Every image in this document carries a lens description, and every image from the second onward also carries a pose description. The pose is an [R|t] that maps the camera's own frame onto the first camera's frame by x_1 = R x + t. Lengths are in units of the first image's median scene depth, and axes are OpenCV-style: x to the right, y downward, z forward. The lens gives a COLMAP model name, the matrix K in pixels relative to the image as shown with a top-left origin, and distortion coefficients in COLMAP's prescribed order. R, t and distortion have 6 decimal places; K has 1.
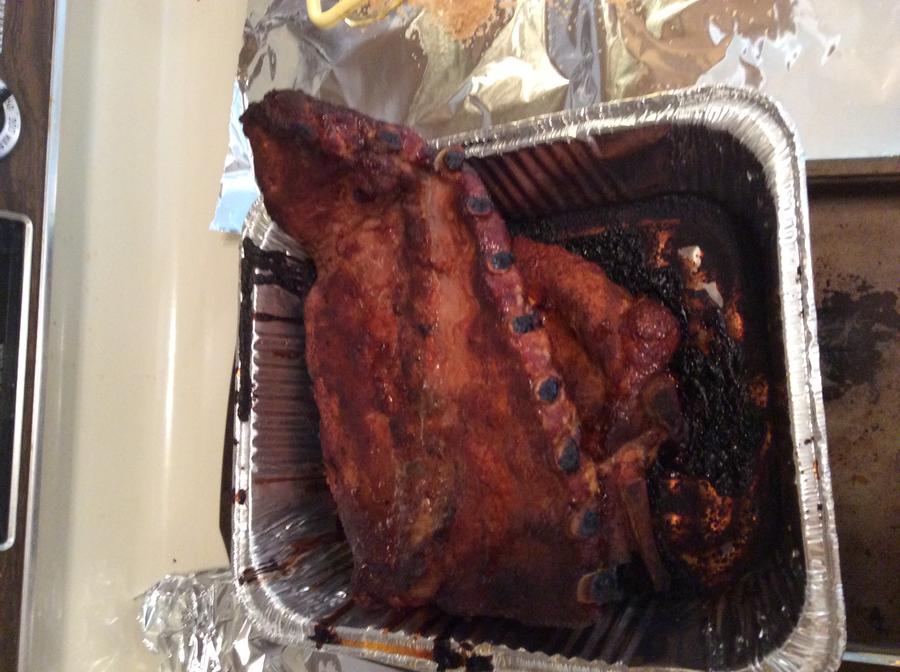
lens RADIAL K [[849.9, 0, 456.6], [0, 849.9, 331.6], [0, 0, 1]] dist [0.096815, -0.167721]
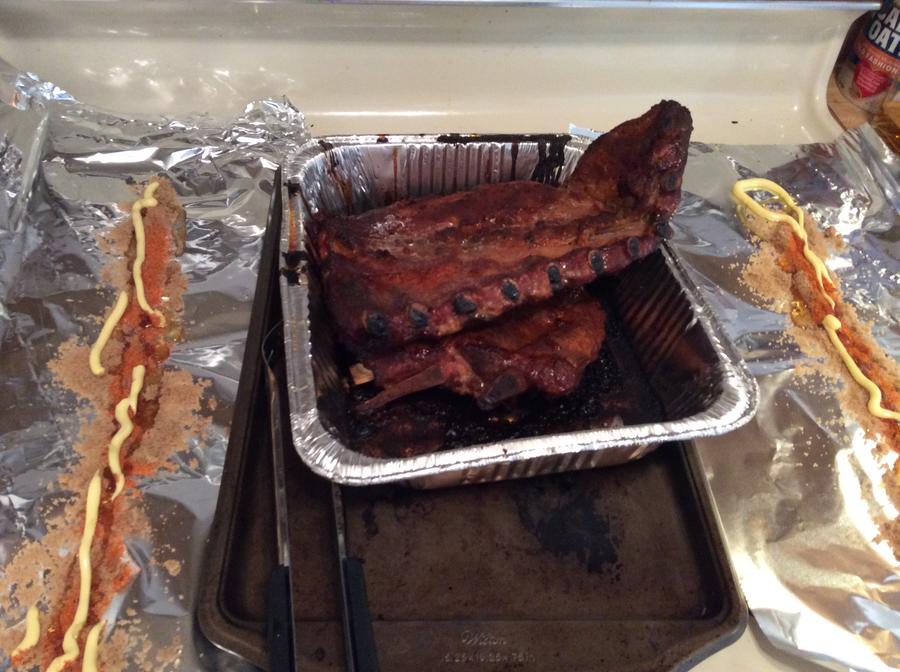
lens RADIAL K [[849.9, 0, 456.6], [0, 849.9, 331.6], [0, 0, 1]] dist [0.096815, -0.167721]
pose [[0.099719, 0.960193, -0.260931, 0.404320], [-0.994208, 0.085585, -0.065011, 0.193996], [-0.040091, 0.265903, 0.963166, -0.217721]]
